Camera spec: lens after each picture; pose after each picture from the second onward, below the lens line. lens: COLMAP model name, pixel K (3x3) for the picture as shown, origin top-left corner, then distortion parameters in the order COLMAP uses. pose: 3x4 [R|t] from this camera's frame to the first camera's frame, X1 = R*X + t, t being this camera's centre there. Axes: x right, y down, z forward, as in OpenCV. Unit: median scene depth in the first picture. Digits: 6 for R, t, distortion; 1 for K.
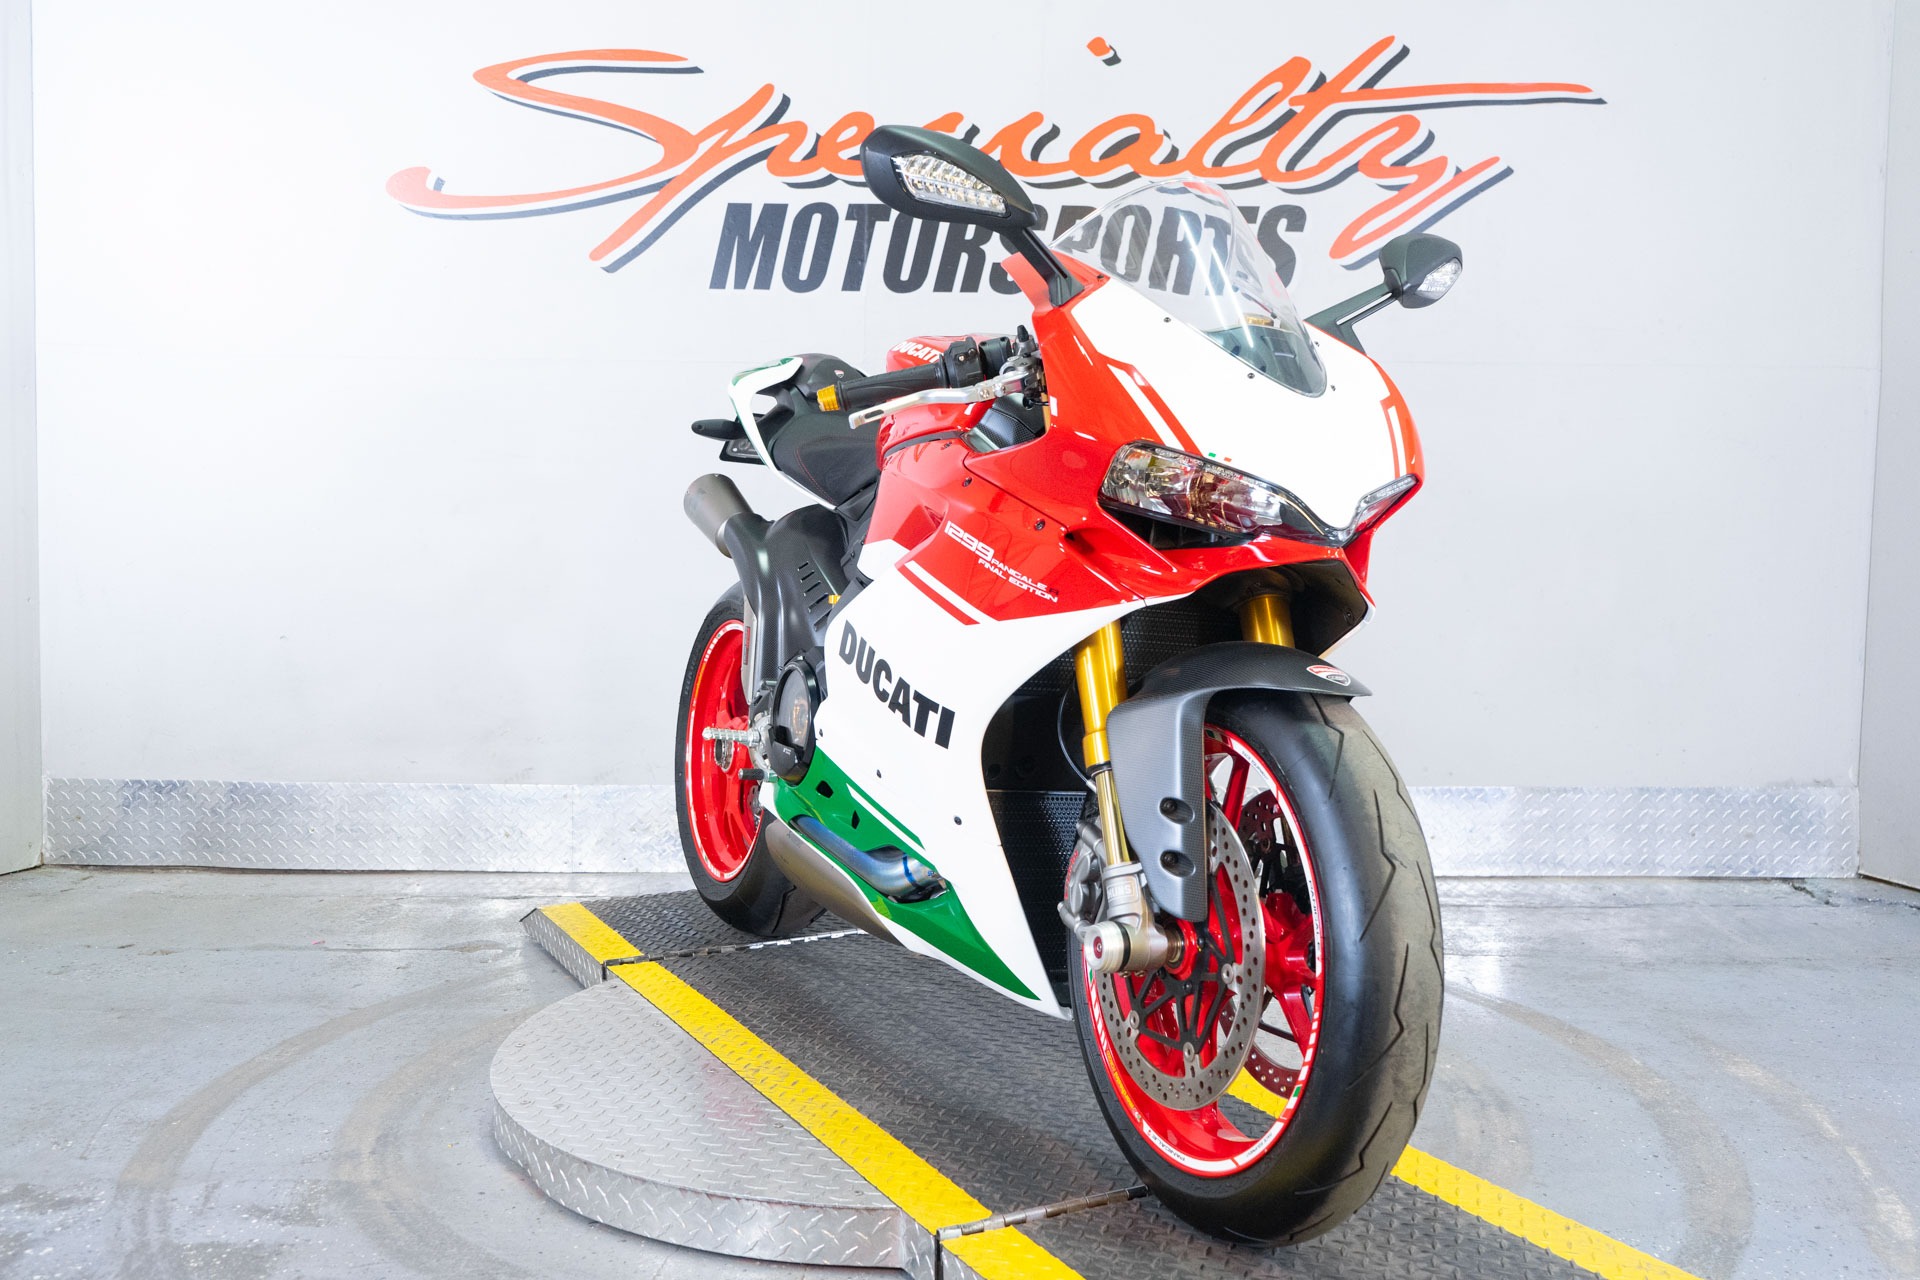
lens RADIAL K [[1757.3, 0, 964.5], [0, 1757.3, 635.0], [0, 0, 1]] dist [0.013649, 0.000000]
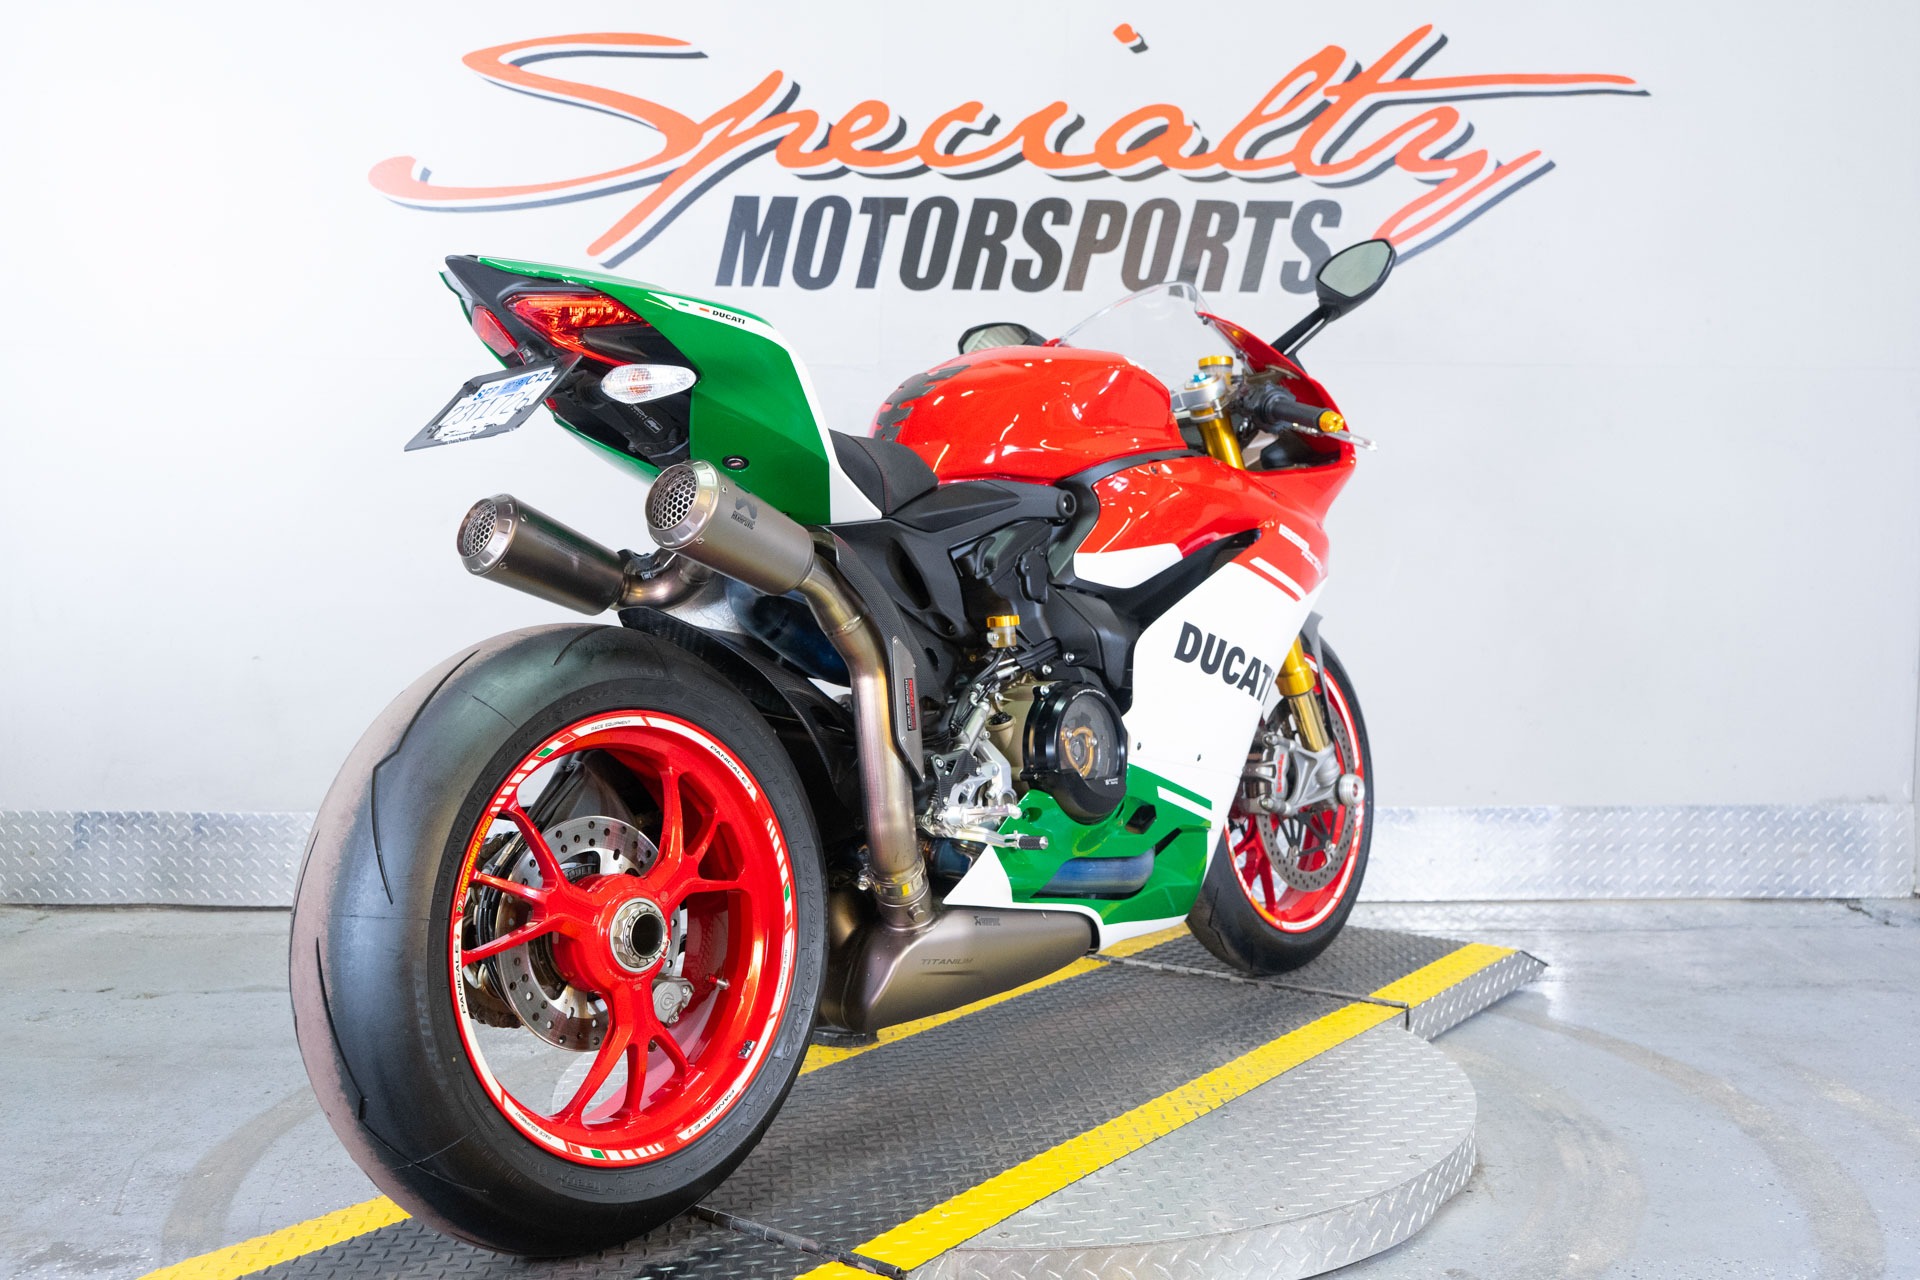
lens RADIAL K [[1866.2, 0, 966.7], [0, 1866.2, 636.5], [0, 0, 1]] dist [0.014952, 0.000000]
pose [[0.999266, -0.005499, 0.037907, -0.049594], [0.005872, 0.999935, -0.009737, 0.002025], [-0.037851, 0.009952, 0.999234, -0.006000]]
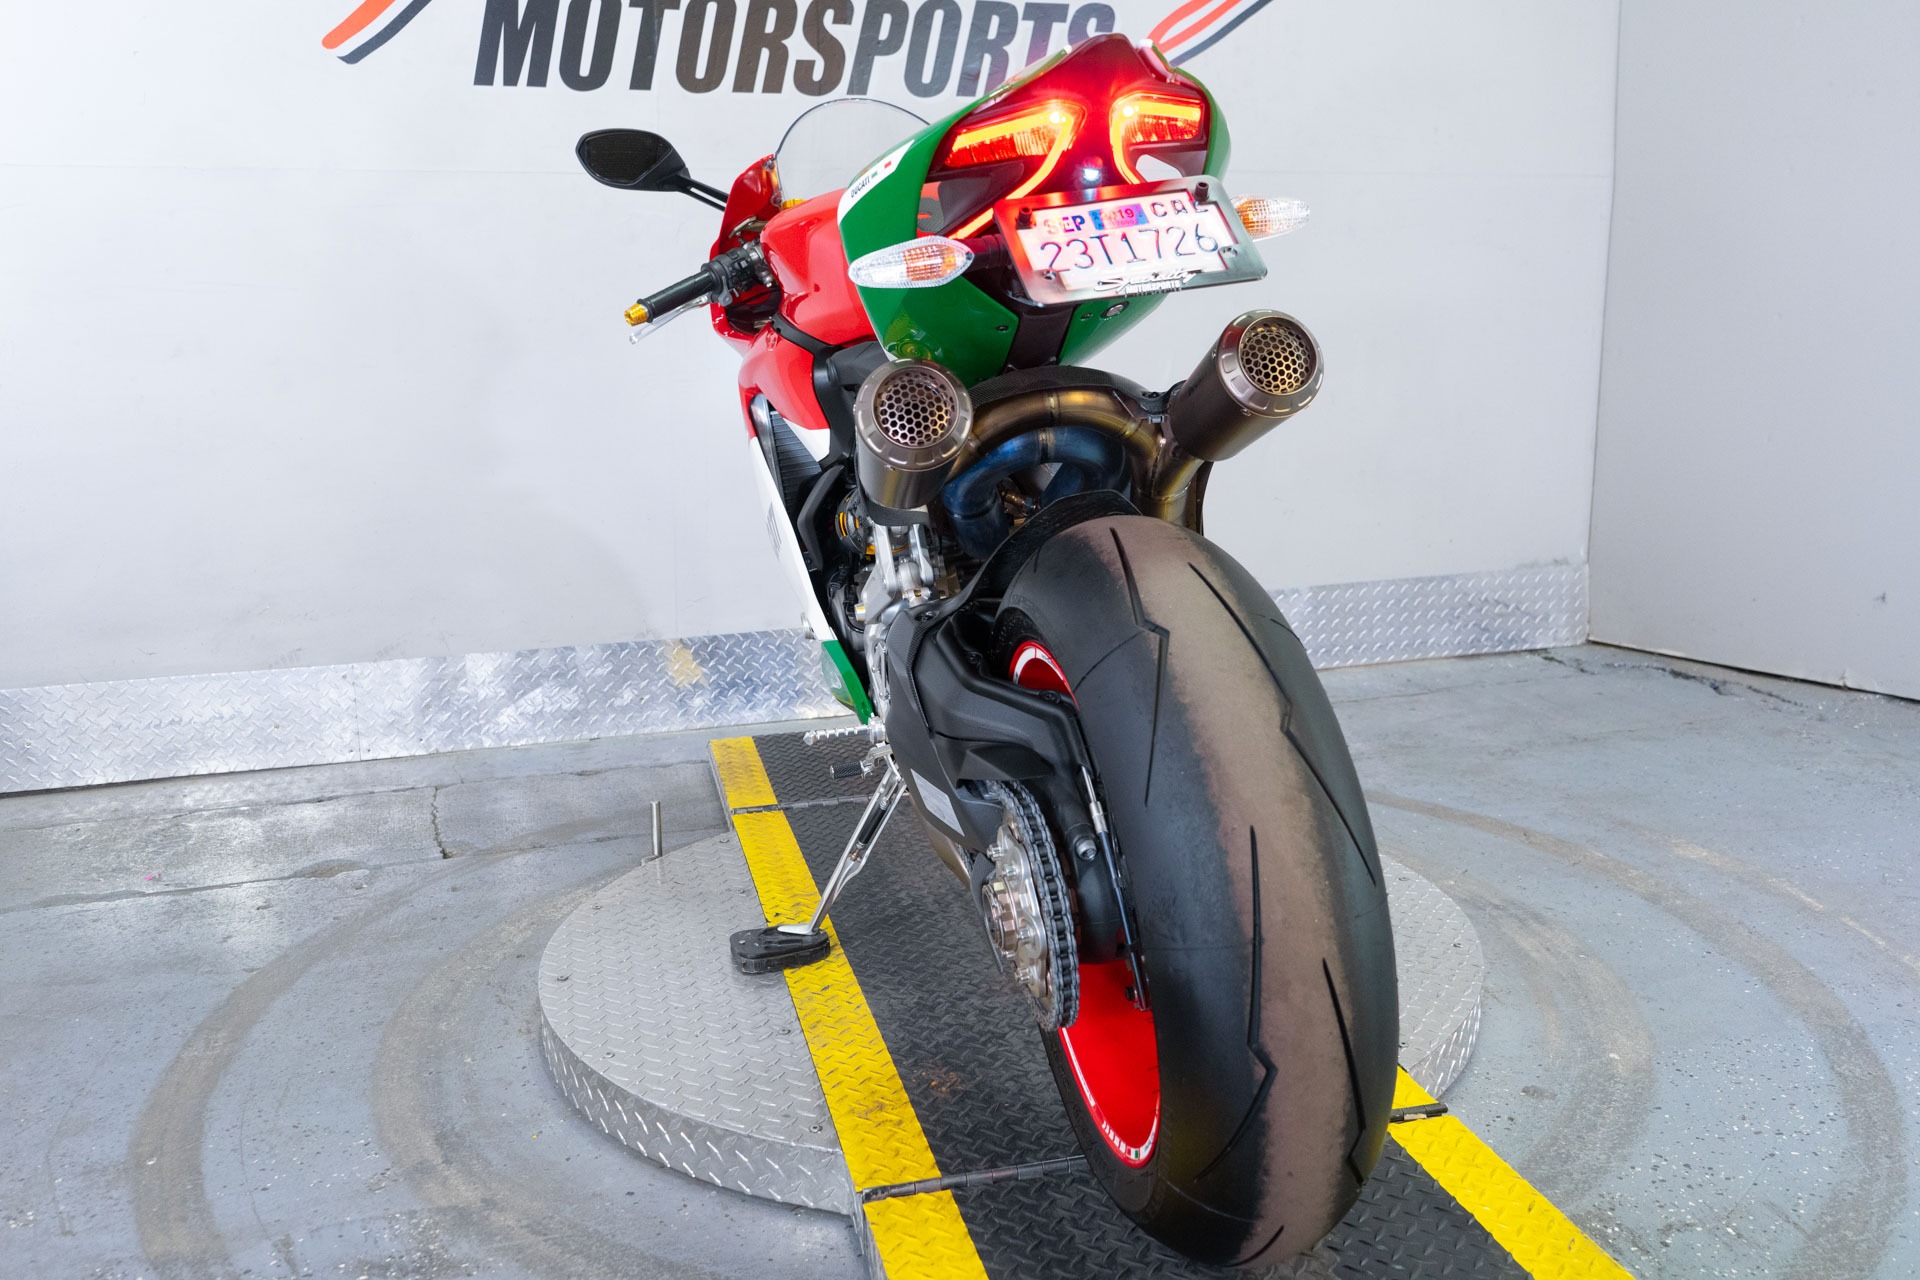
lens RADIAL K [[1671.7, 0, 970.1], [0, 1671.7, 638.4], [0, 0, 1]] dist [0.006850, -0.000267]
pose [[0.951235, -0.084862, 0.296564, -0.182457], [0.045896, 0.989649, 0.135976, -0.028518], [-0.305033, -0.115734, 0.945283, 0.116860]]
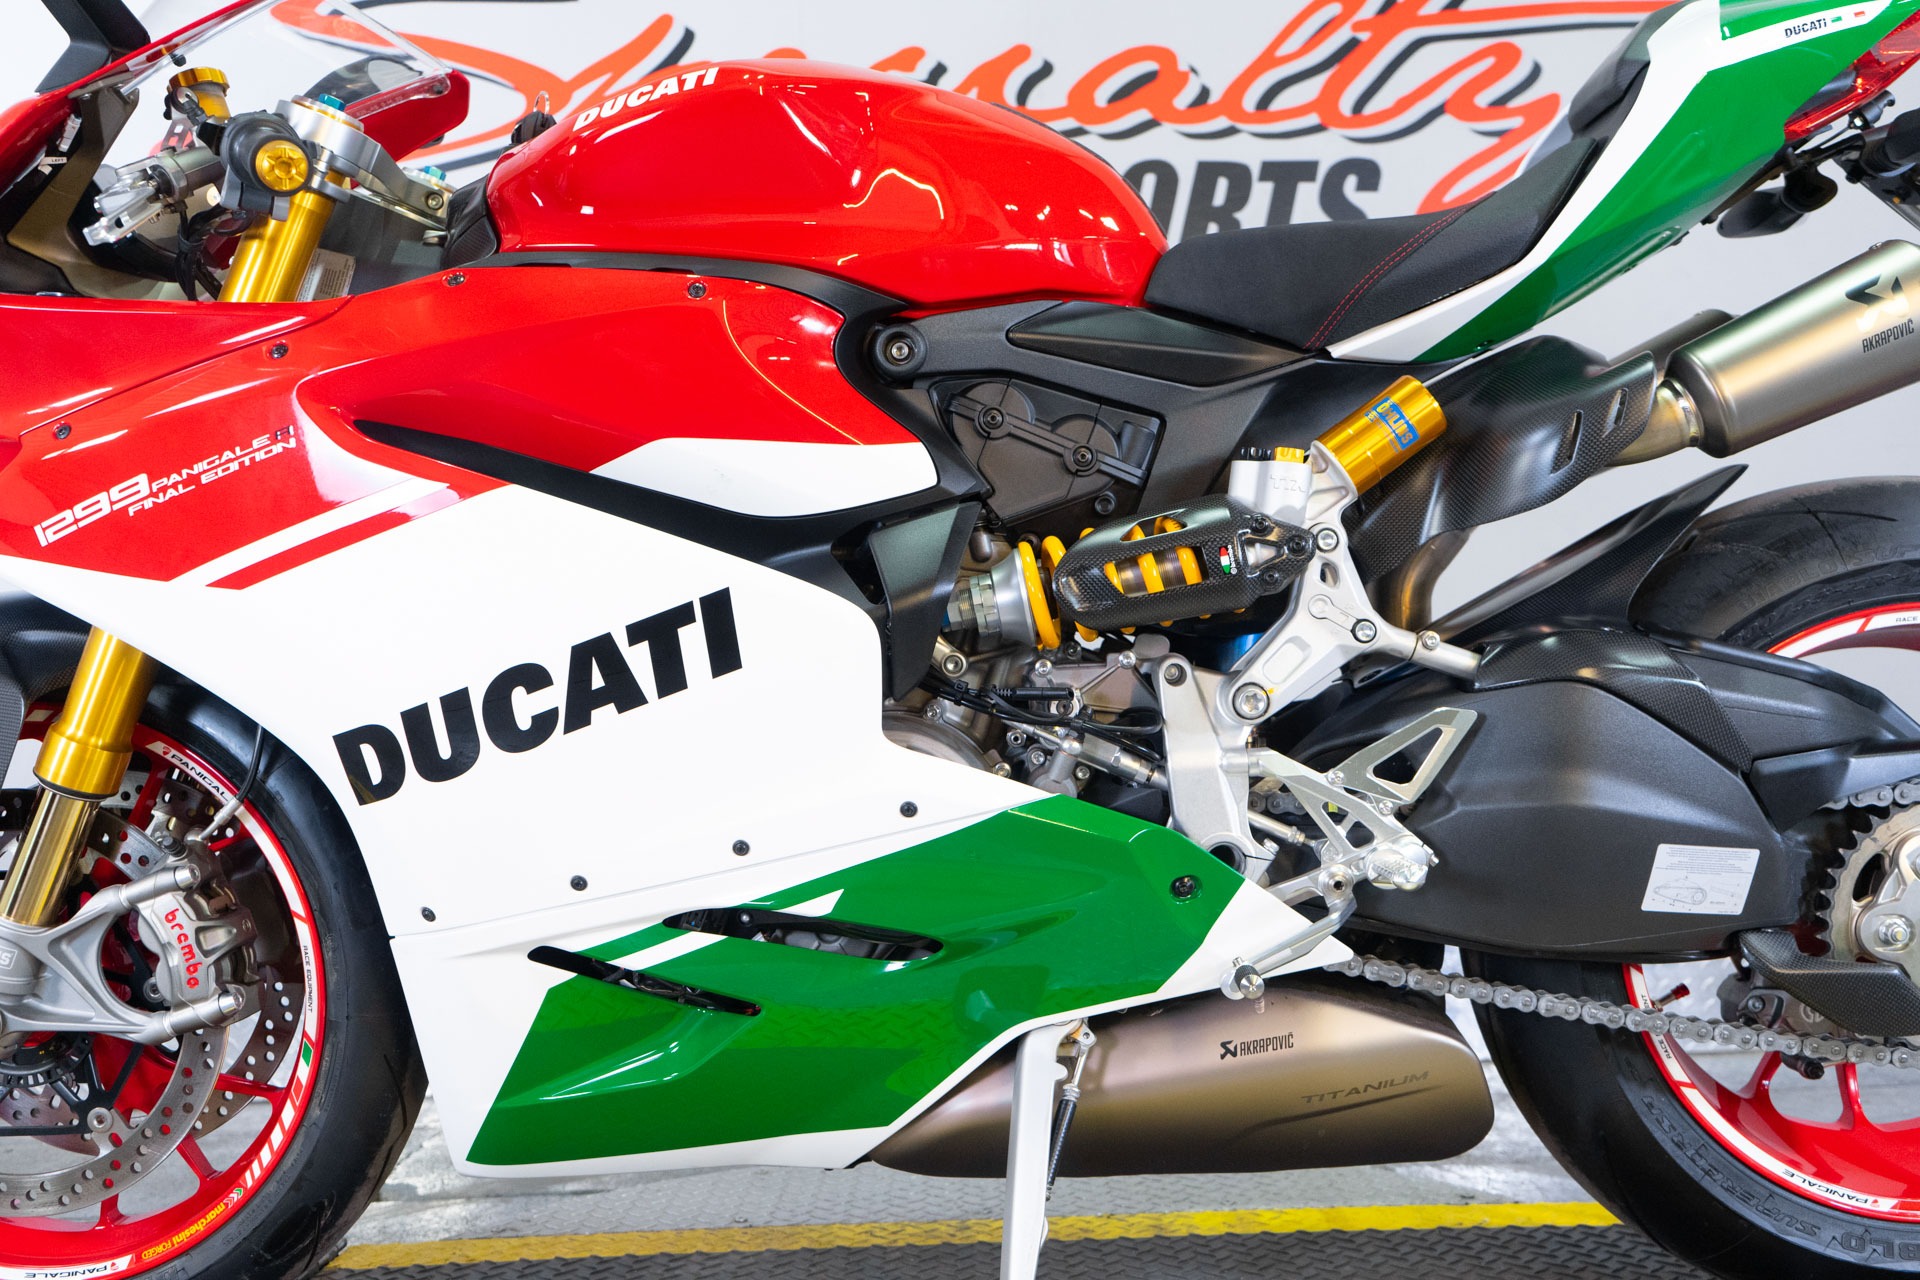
lens RADIAL K [[1828.7, 0, 937.7], [0, 1828.7, 639.8], [0, 0, 1]] dist [0.013541, 0.000000]
pose [[0.999081, -0.026553, 0.033655, -0.028478], [0.030598, 0.991555, -0.126023, 0.055319], [-0.030025, 0.126937, 0.991456, 0.250233]]
